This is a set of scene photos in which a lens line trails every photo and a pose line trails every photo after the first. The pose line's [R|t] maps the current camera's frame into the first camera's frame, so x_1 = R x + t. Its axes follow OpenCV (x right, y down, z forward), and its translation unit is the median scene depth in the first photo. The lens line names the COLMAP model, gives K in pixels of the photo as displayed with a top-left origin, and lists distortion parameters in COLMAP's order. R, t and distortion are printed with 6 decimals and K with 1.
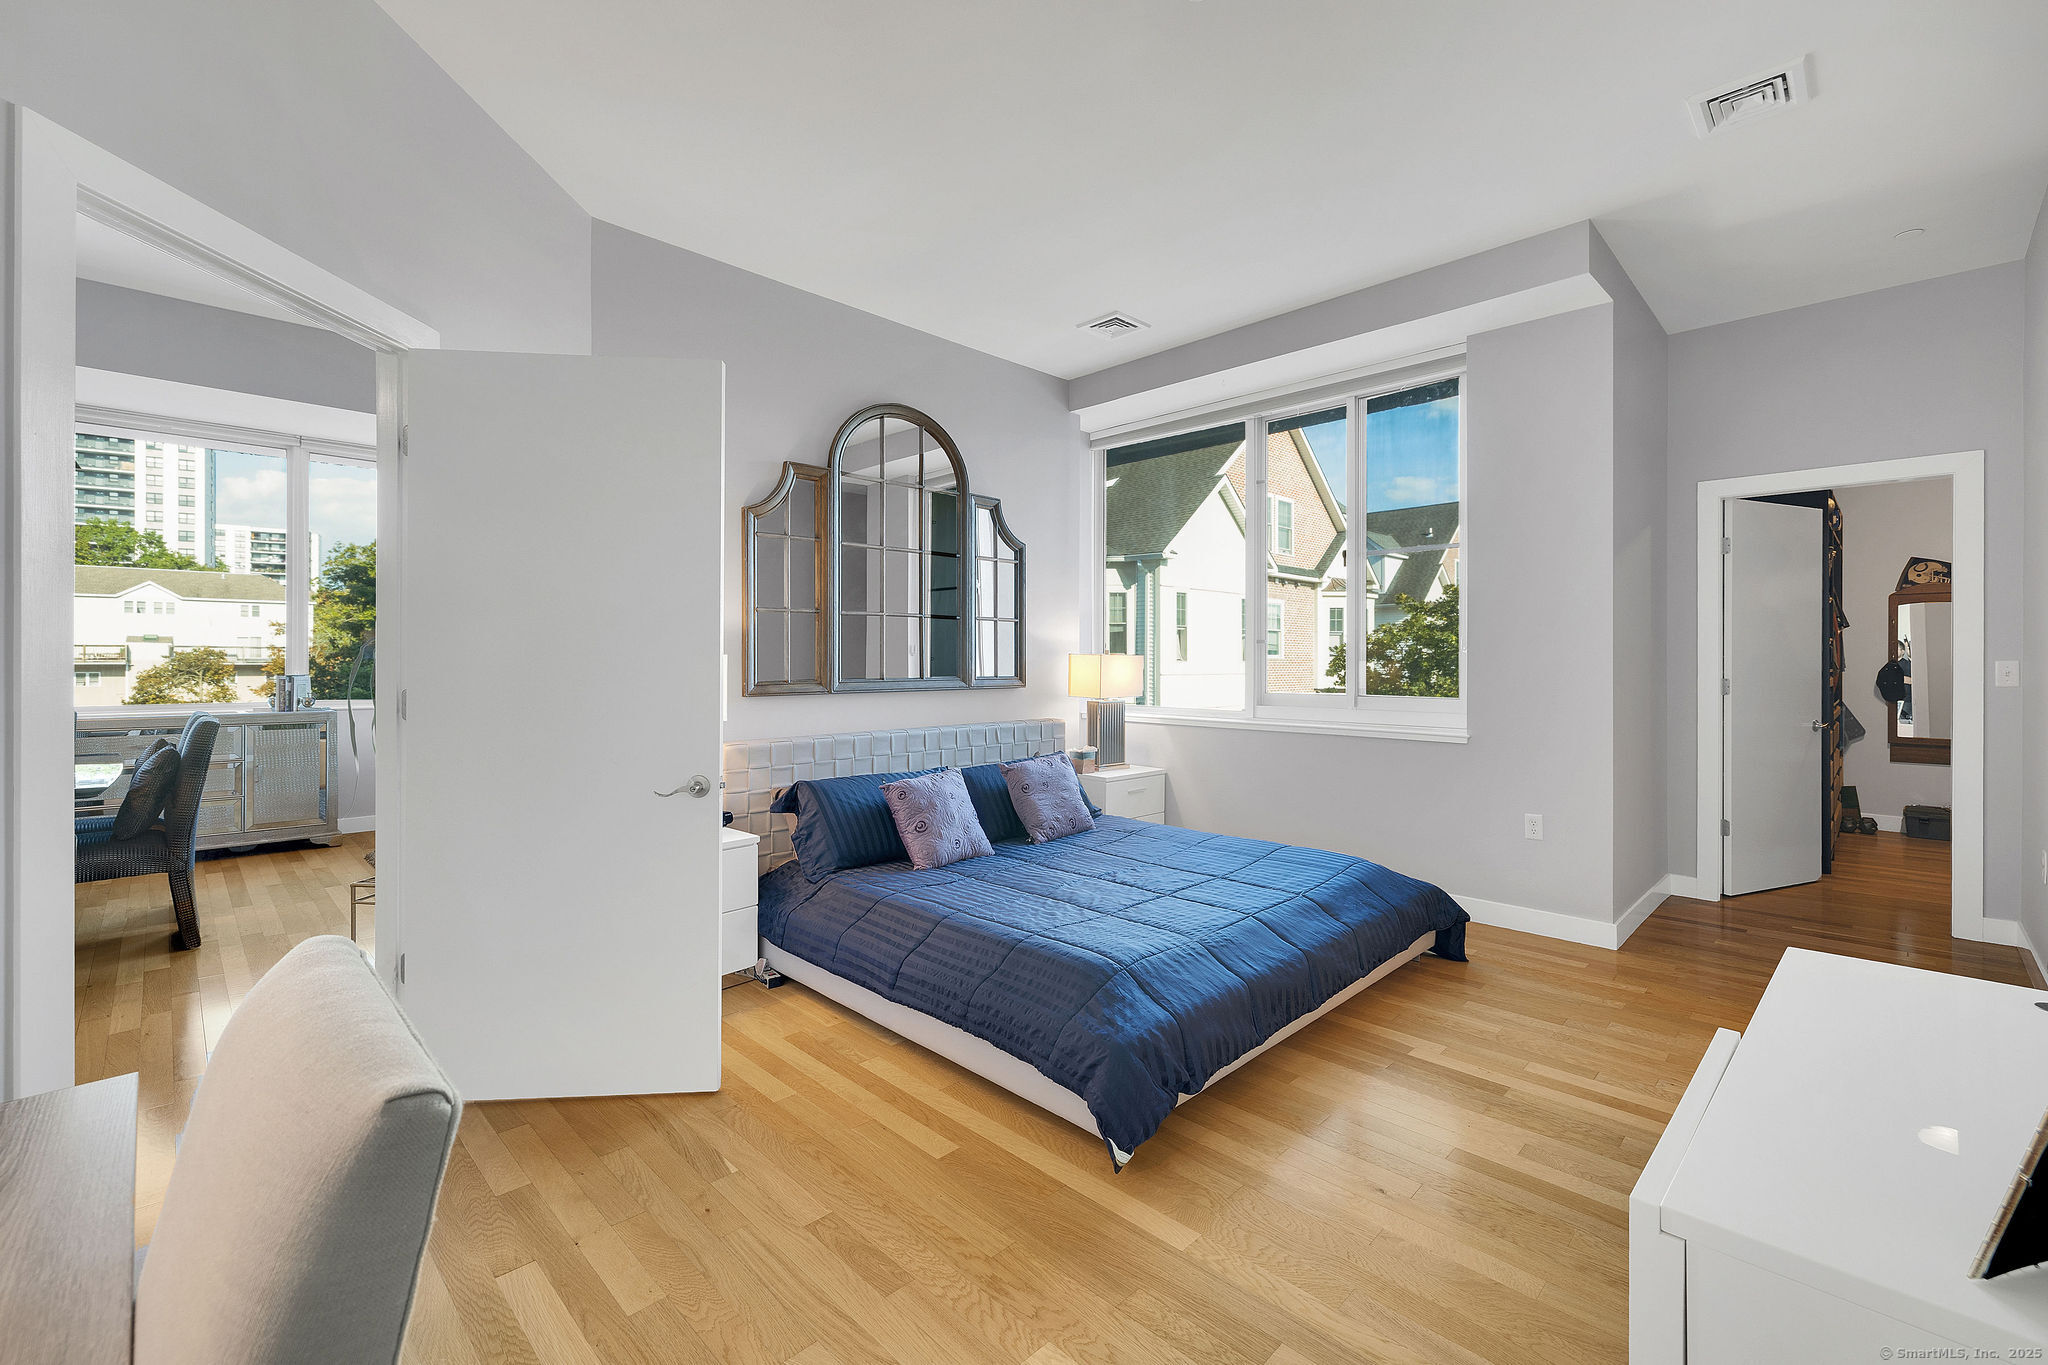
lens RADIAL K [[860.7, 0, 1031.8], [0, 860.7, 652.9], [0, 0, 1]] dist [-0.002427, 0.001100]
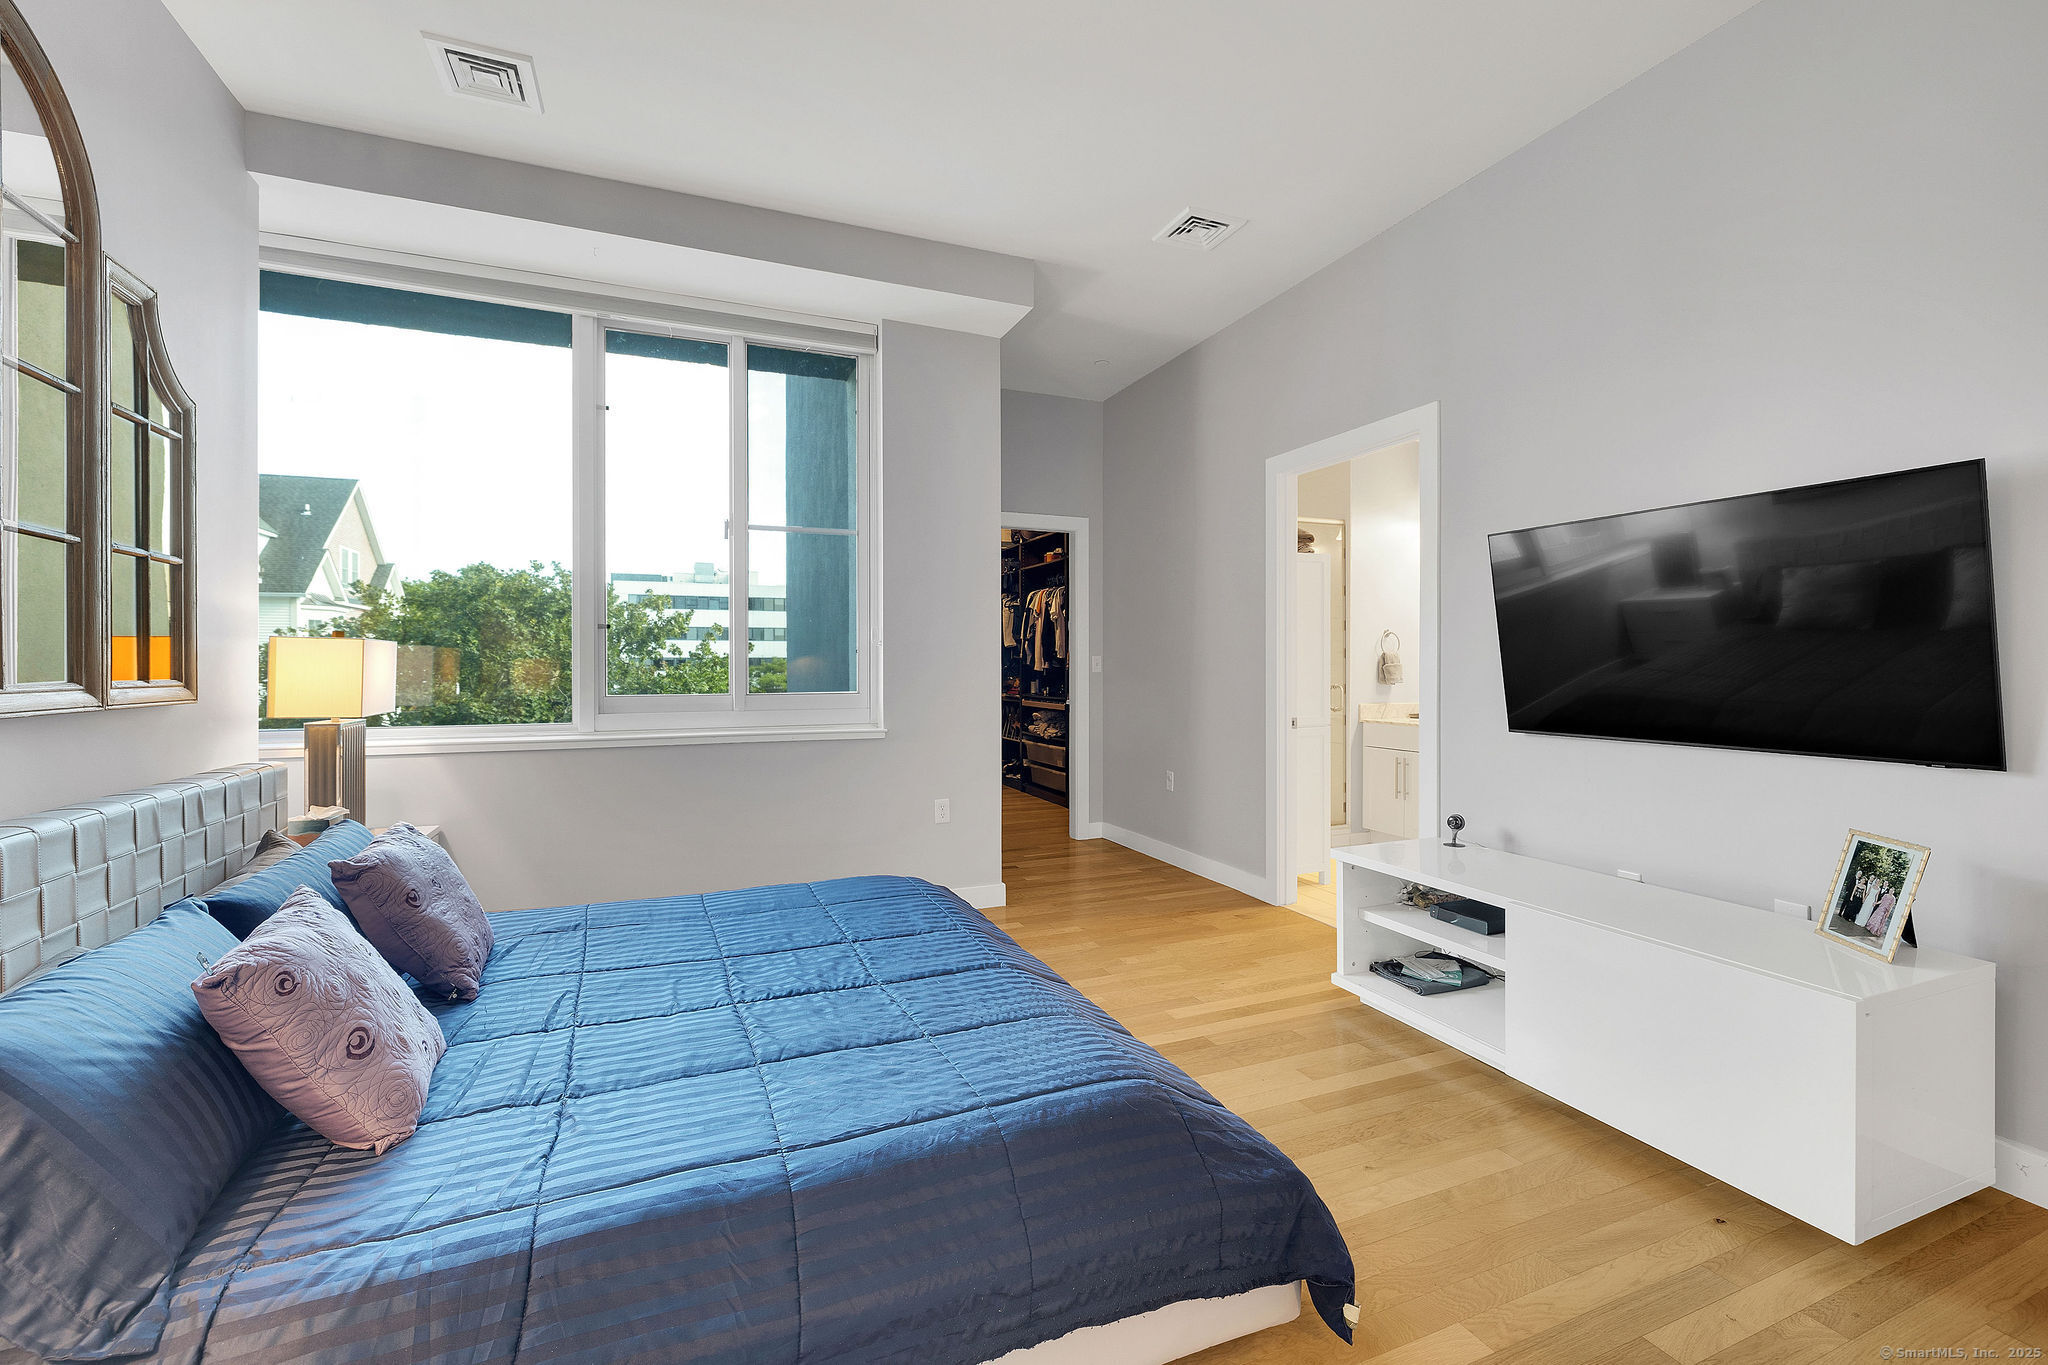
lens RADIAL K [[860.7, 0, 1013.4], [0, 860.7, 660.8], [0, 0, 1]] dist [-0.002427, 0.001100]
pose [[0.388672, 0.003284, 0.921370, -0.272590], [-0.005881, 0.999982, -0.001083, 0.014777], [-0.921357, -0.004997, 0.388685, 0.397604]]
